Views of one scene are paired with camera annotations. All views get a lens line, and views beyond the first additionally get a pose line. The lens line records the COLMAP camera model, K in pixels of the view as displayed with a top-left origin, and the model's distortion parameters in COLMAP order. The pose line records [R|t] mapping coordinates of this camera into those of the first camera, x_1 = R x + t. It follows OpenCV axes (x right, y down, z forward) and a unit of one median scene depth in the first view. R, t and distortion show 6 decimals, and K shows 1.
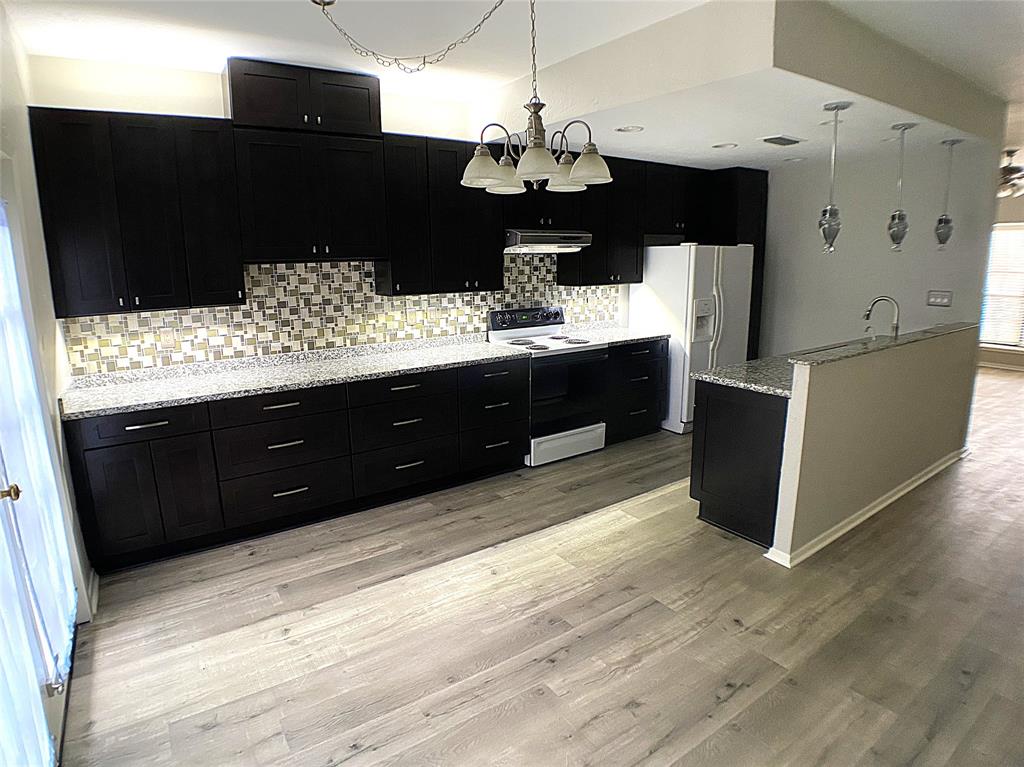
lens RADIAL K [[563.2, 0, 512.0], [0, 563.2, 383.5], [0, 0, 1]] dist [-0.064286, -0.001173]
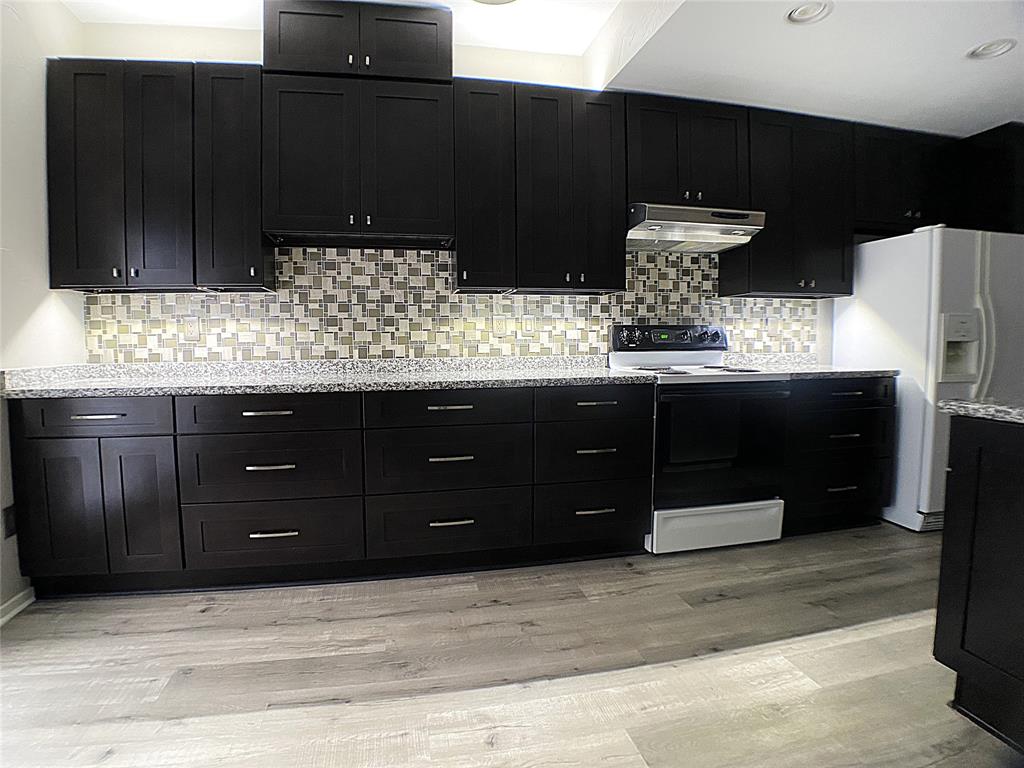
lens RADIAL K [[540.5, 0, 512.0], [0, 540.5, 384.0], [0, 0, 1]] dist [-0.089028, 0.013810]
pose [[0.926758, 0.038518, -0.373679, 0.116094], [-0.089132, 0.988871, -0.119124, 0.045203], [0.364931, 0.143706, 0.919877, 0.375576]]
